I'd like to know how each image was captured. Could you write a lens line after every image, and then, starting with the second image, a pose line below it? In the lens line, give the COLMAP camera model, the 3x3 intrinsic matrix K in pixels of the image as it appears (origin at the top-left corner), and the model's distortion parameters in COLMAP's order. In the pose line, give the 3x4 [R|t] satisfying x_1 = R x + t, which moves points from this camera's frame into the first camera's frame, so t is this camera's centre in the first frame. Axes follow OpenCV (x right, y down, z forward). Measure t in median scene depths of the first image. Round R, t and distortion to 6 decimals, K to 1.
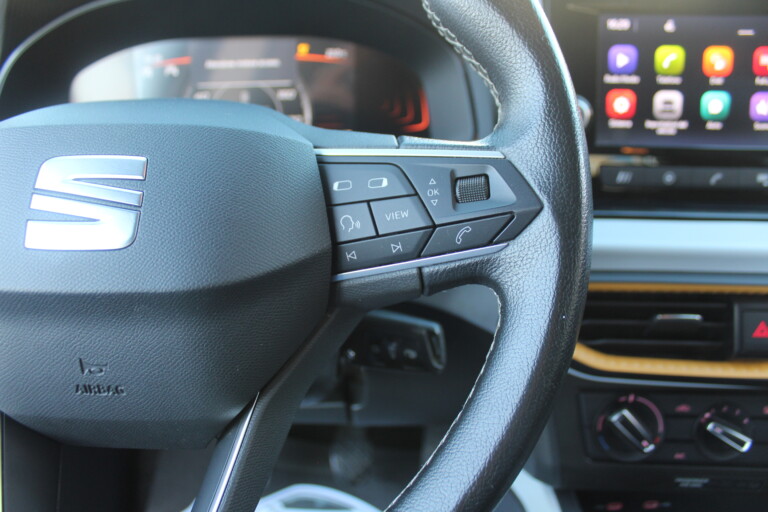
lens RADIAL K [[624.3, 0, 384.0], [0, 624.3, 256.0], [0, 0, 1]] dist [-0.186601, 0.167367]
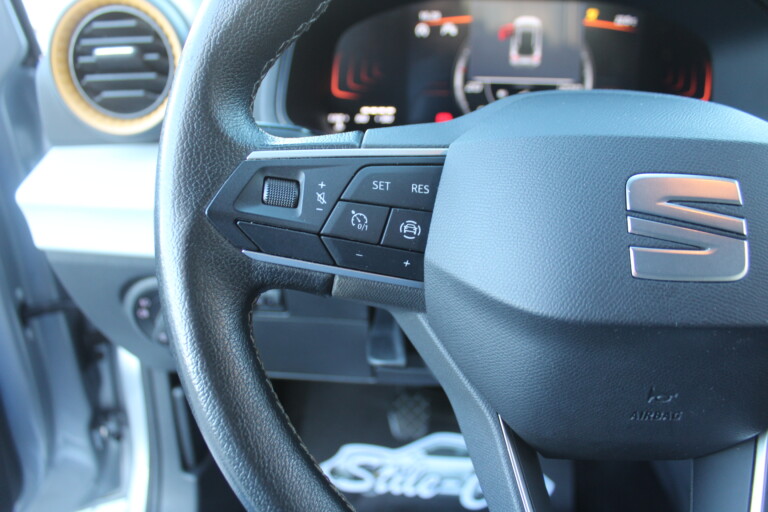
lens RADIAL K [[624.3, 0, 384.0], [0, 624.3, 256.0], [0, 0, 1]] dist [-0.186601, 0.167367]
pose [[0.999015, 0.022438, -0.038274, -0.514234], [-0.018180, 0.993965, 0.108183, -0.076530], [0.040471, -0.107380, 0.993394, 0.028385]]
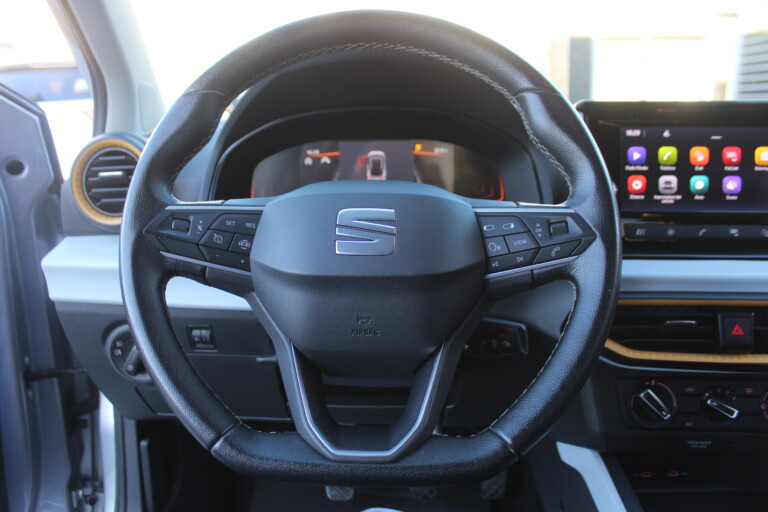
lens RADIAL K [[624.3, 0, 384.0], [0, 624.3, 256.0], [0, 0, 1]] dist [-0.186601, 0.167367]
pose [[0.999331, 0.000011, -0.036577, -0.200200], [-0.004836, 0.991261, -0.131827, 0.140034], [0.036255, 0.131916, 0.990598, -0.544015]]
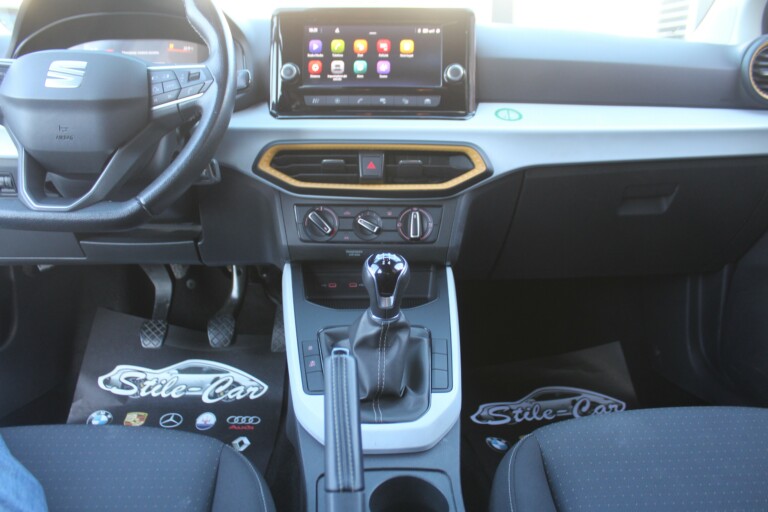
lens RADIAL K [[624.3, 0, 384.0], [0, 624.3, 256.0], [0, 0, 1]] dist [-0.186601, 0.167367]
pose [[0.997366, 0.000465, 0.072535, 0.511363], [0.004053, 0.998060, -0.062121, 0.572442], [-0.072423, 0.062251, 0.995429, -1.167573]]
